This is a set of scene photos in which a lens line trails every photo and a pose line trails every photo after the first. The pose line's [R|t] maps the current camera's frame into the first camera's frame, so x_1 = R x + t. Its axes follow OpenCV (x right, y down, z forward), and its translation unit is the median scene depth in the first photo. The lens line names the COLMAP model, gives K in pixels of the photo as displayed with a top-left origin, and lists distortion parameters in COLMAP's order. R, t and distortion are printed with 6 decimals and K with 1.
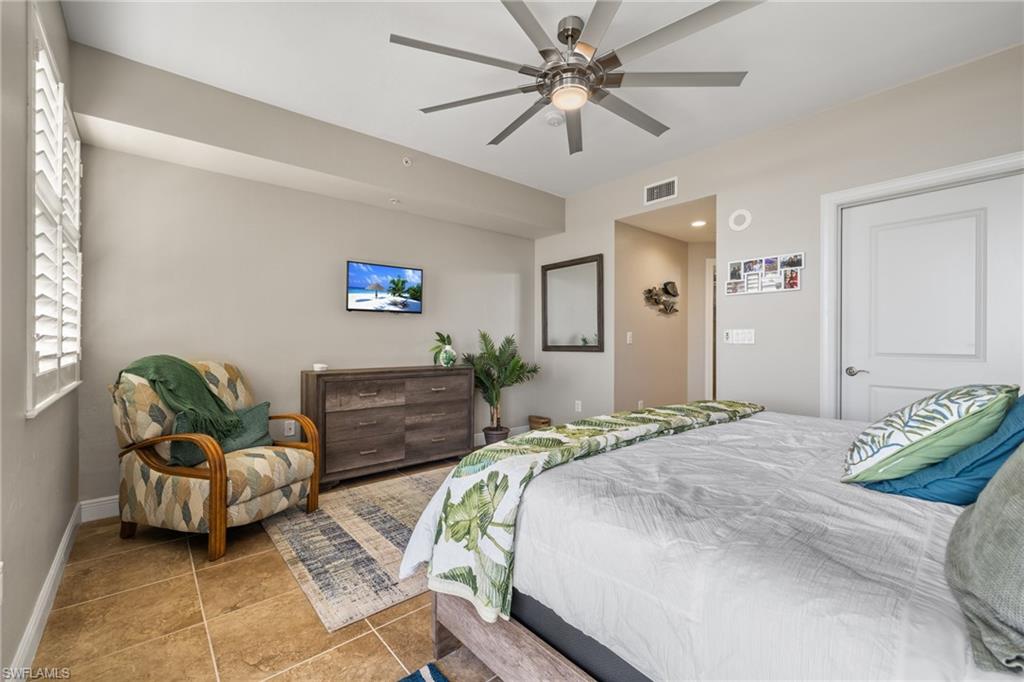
lens RADIAL K [[434.2, 0, 514.9], [0, 434.2, 338.6], [0, 0, 1]] dist [0.000284, 0.000619]
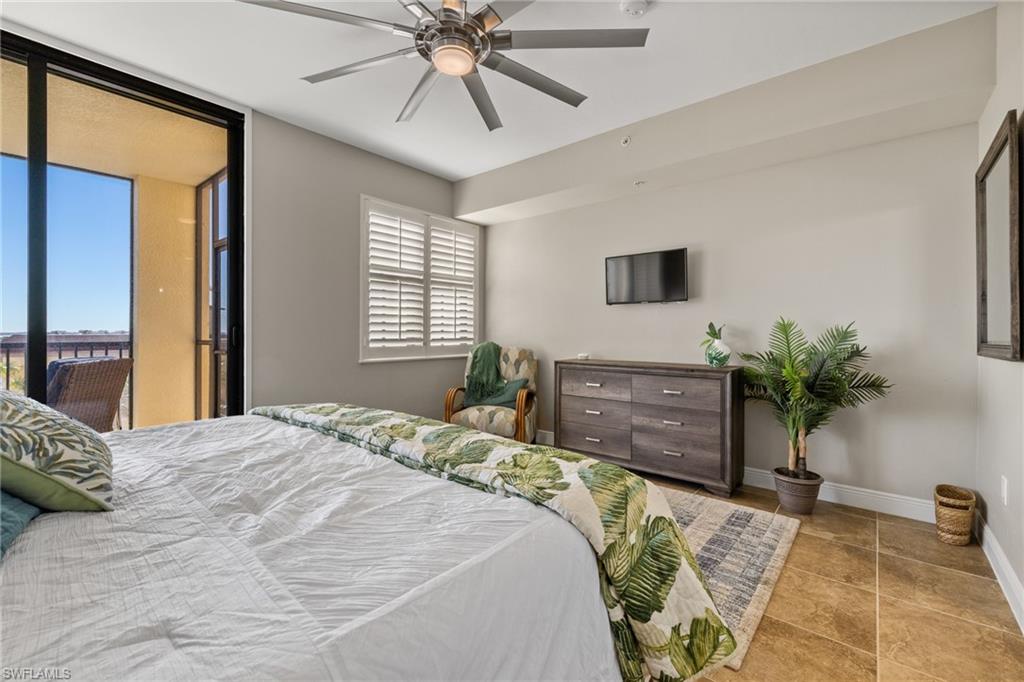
lens RADIAL K [[434.2, 0, 511.2], [0, 434.2, 338.6], [0, 0, 1]] dist [0.000284, 0.000619]
pose [[0.159552, 0.008023, -0.987157, 0.655322], [-0.001246, 0.999968, 0.007926, 0.009598], [0.987189, -0.000035, 0.159557, 0.628402]]
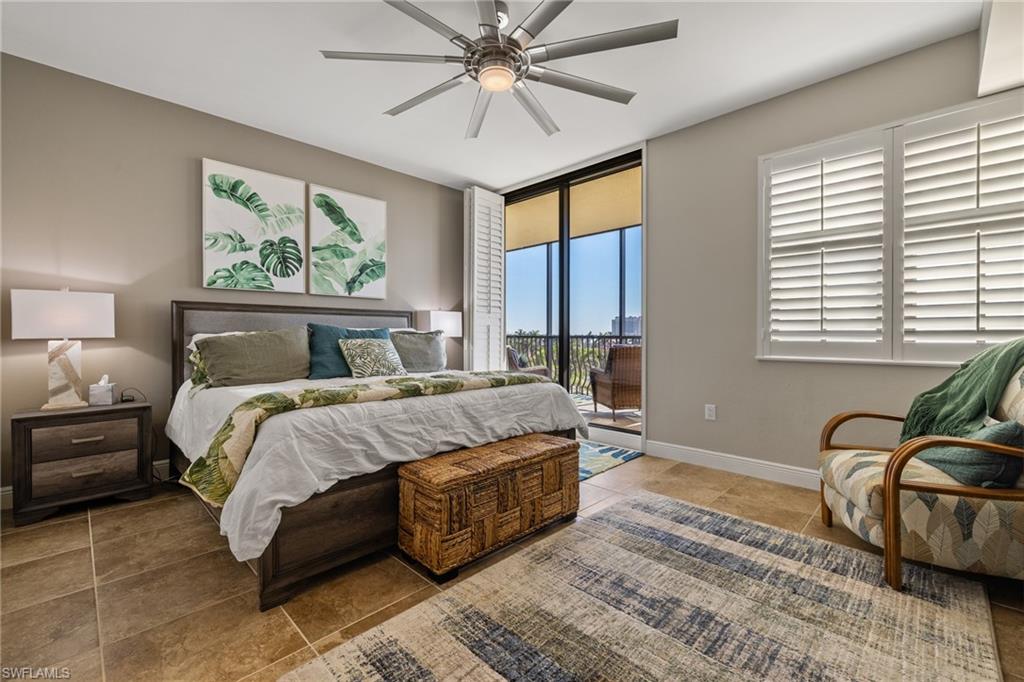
lens RADIAL K [[434.2, 0, 507.7], [0, 434.2, 333.1], [0, 0, 1]] dist [0.000284, 0.000619]
pose [[-0.997066, -0.005381, -0.076362, 0.112229], [-0.005330, 0.999985, -0.000876, 0.029132], [0.076365, -0.000466, -0.997080, 1.296772]]
